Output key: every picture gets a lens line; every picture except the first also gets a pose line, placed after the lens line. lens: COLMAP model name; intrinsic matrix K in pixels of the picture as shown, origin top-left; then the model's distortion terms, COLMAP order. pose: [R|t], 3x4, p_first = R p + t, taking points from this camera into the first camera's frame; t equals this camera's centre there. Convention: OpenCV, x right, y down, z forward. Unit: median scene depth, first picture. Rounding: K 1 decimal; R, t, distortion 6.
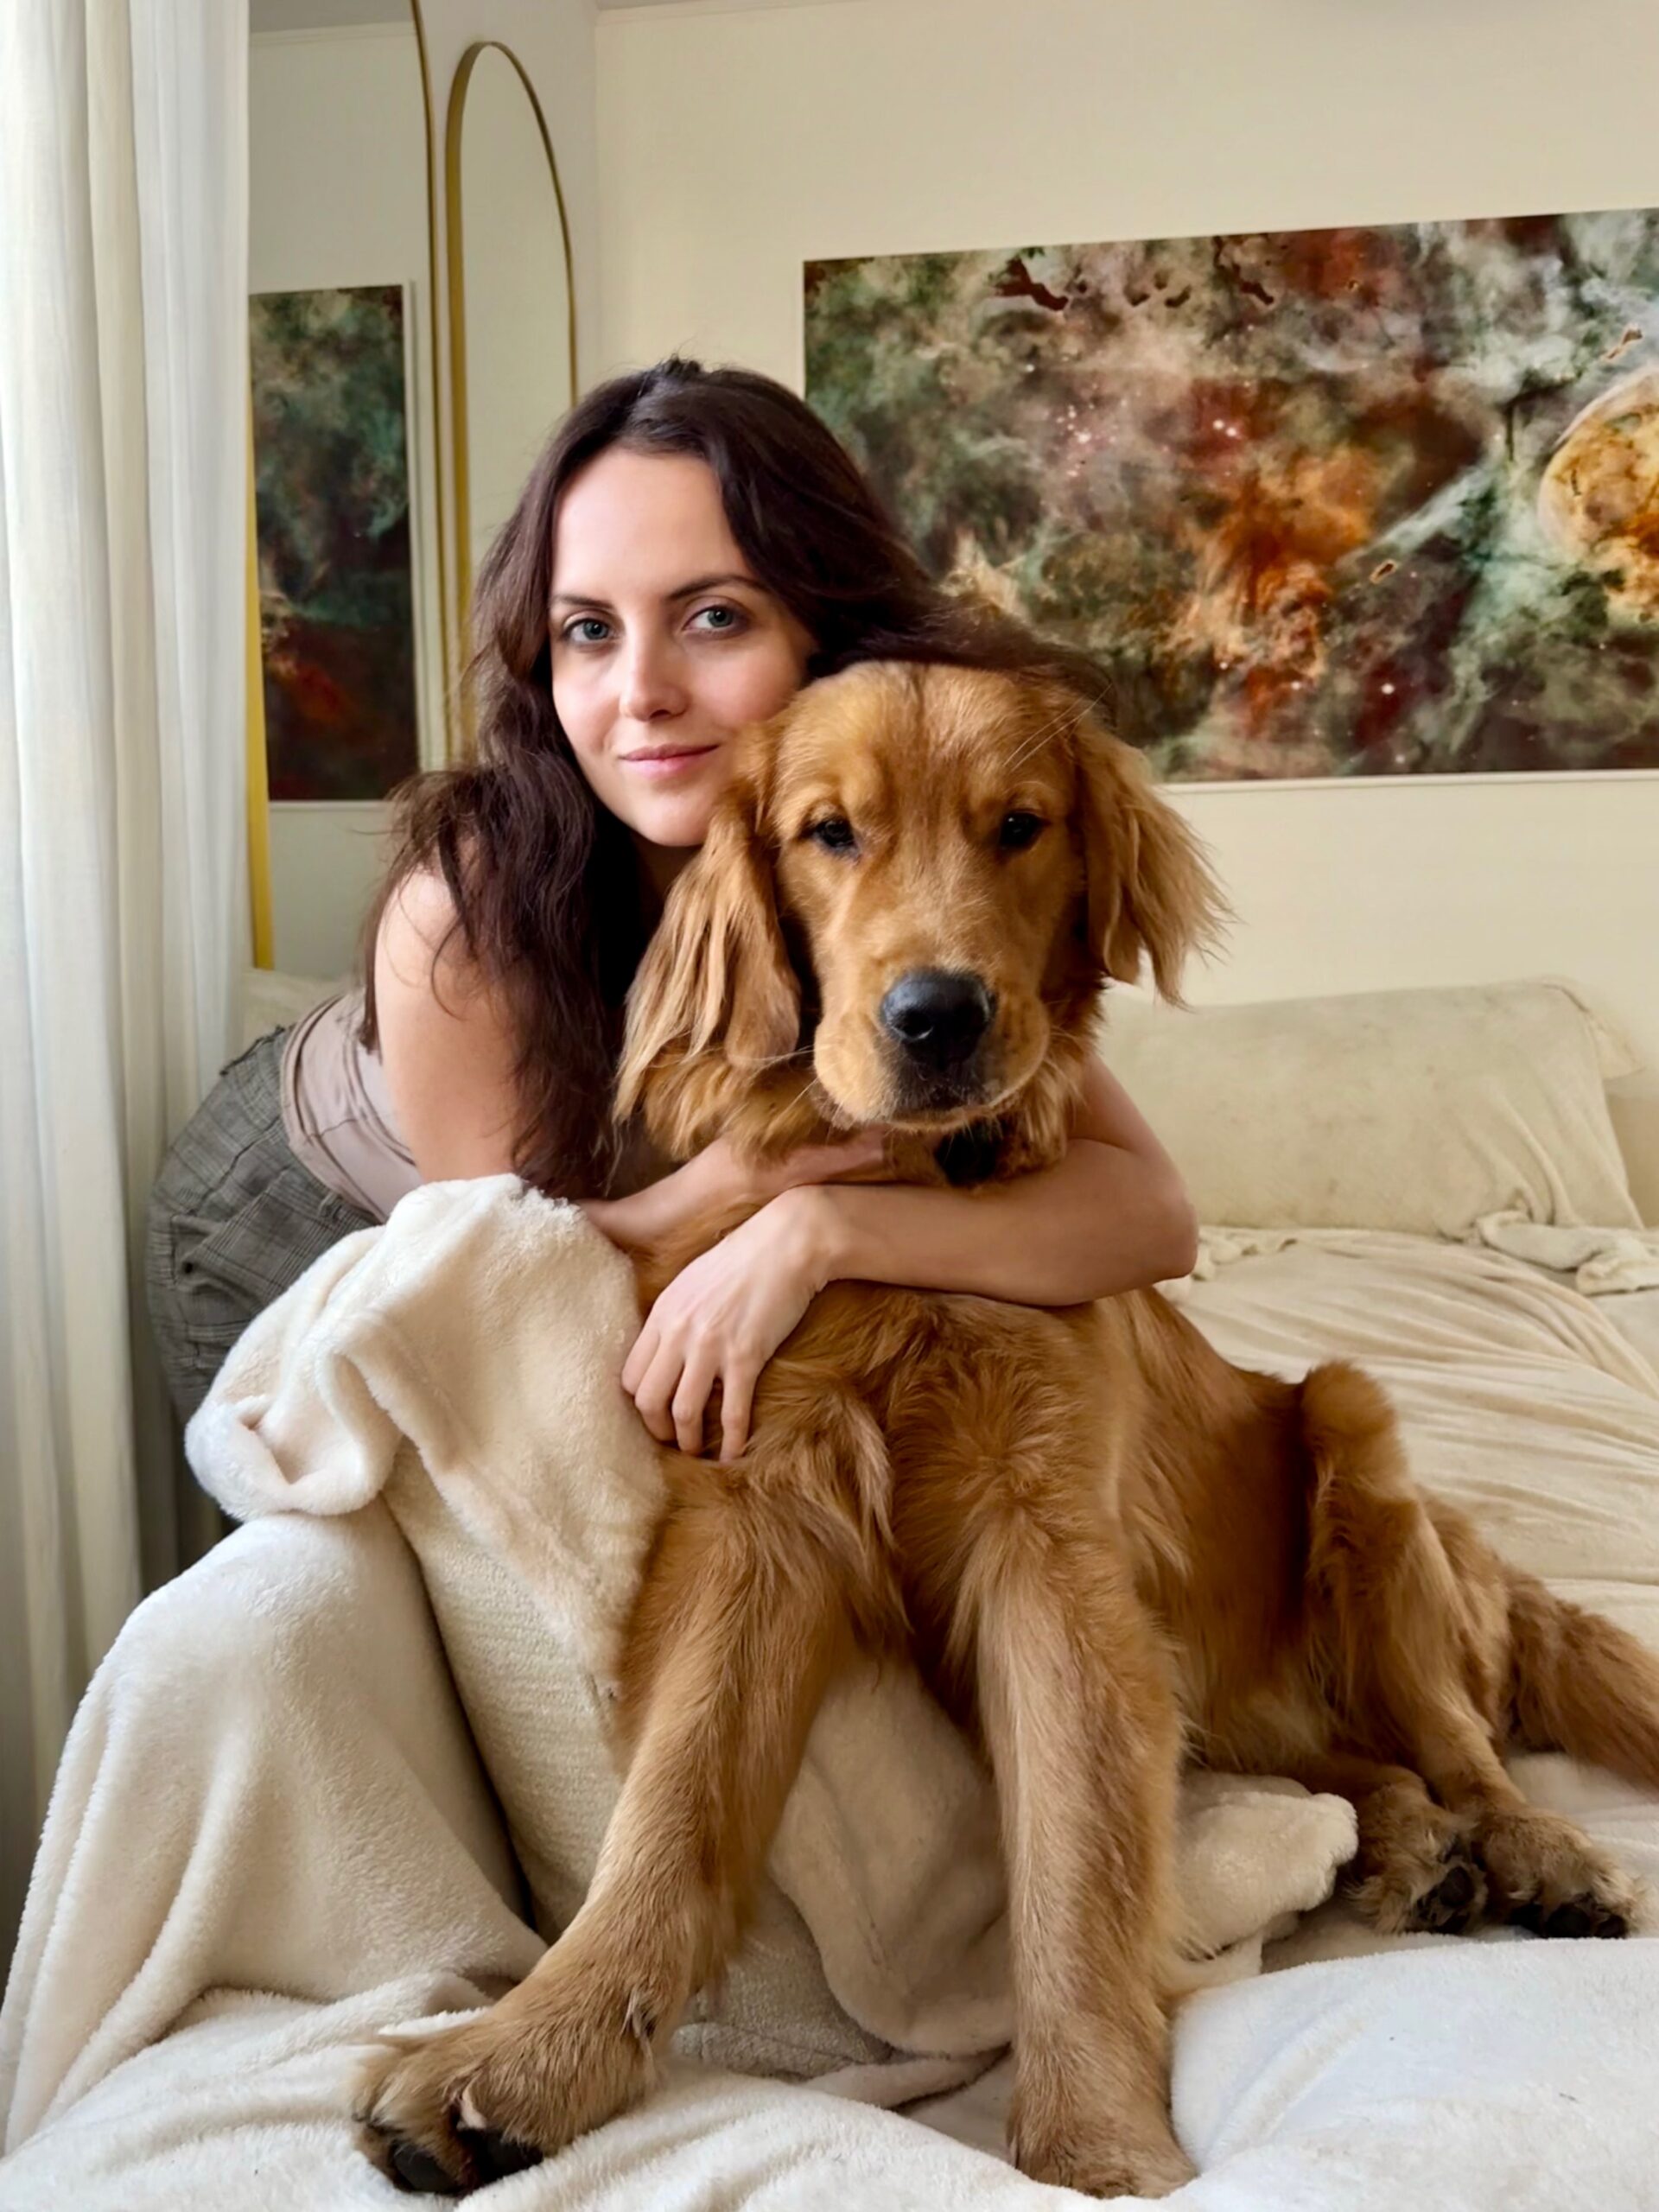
lens RADIAL K [[1552.5, 0, 830.1], [0, 1552.5, 1105.1], [0, 0, 1]] dist [0.001123, 0.001573]
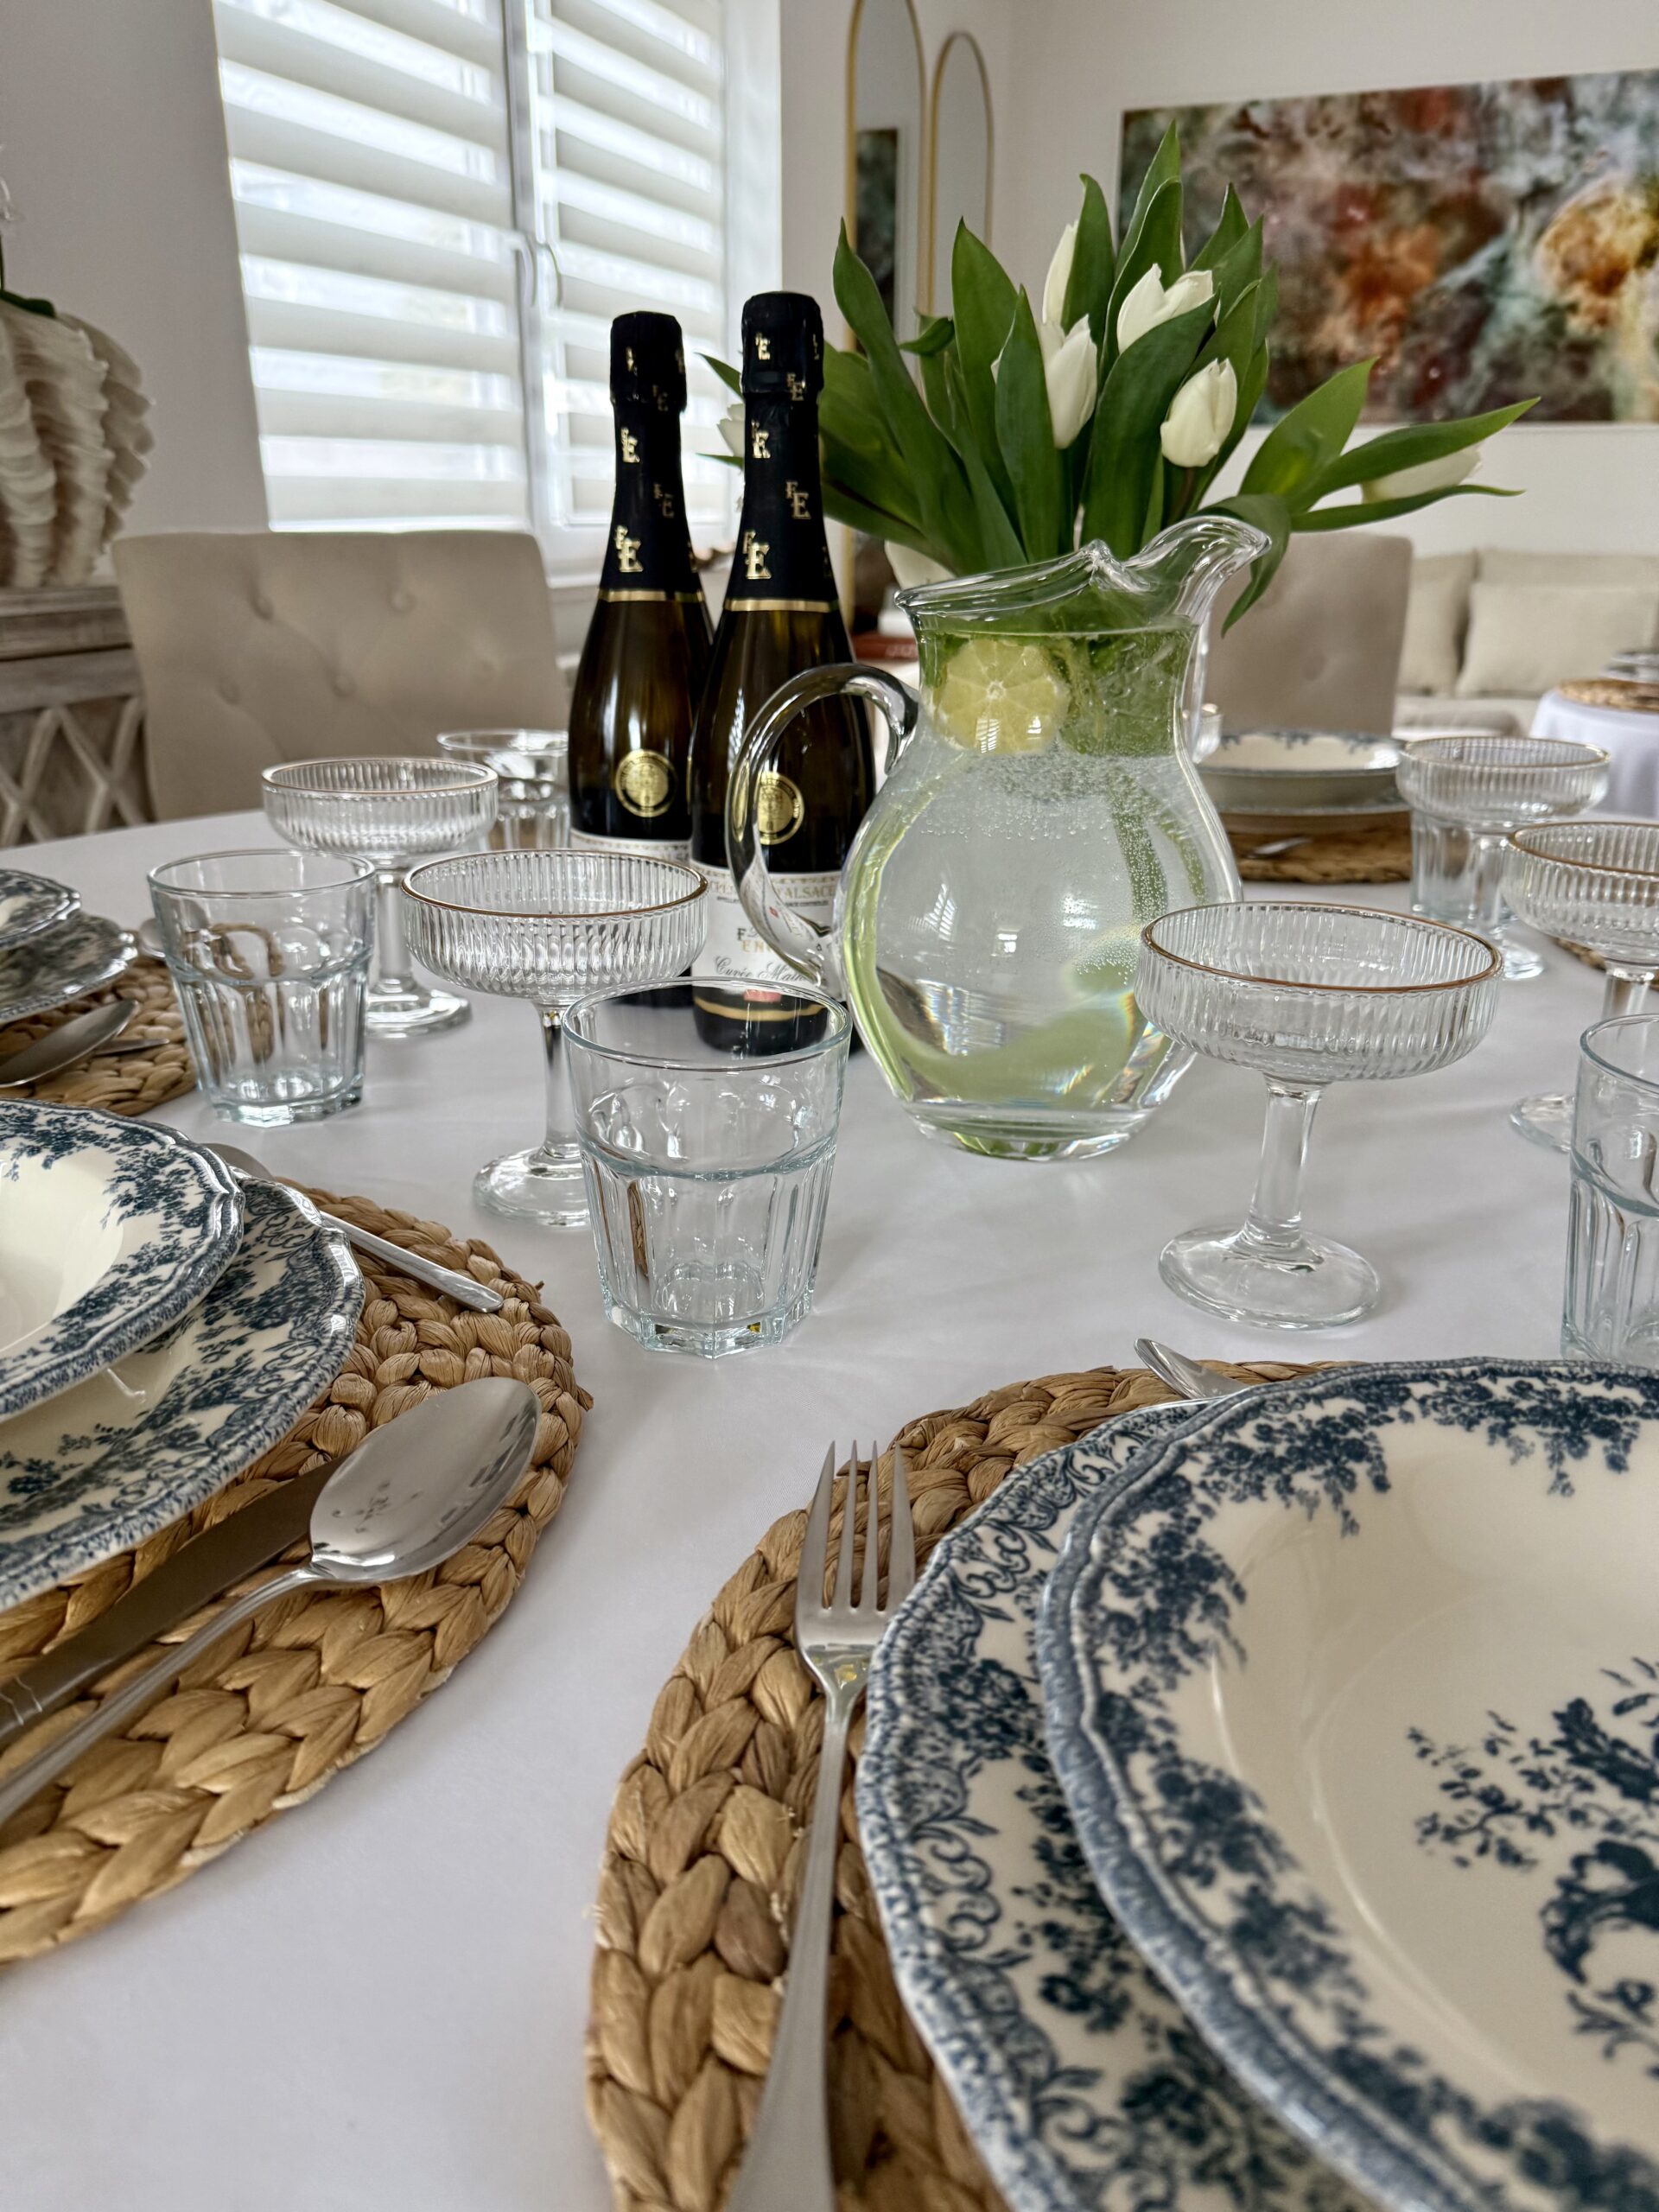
lens RADIAL K [[1552.5, 0, 833.9], [0, 1552.5, 1107.8], [0, 0, 1]] dist [0.001123, 0.001573]
pose [[0.978101, 0.087768, -0.188721, 0.097307], [-0.032831, 0.960448, 0.276516, 0.071705], [0.205526, -0.264265, 0.942297, -1.059032]]
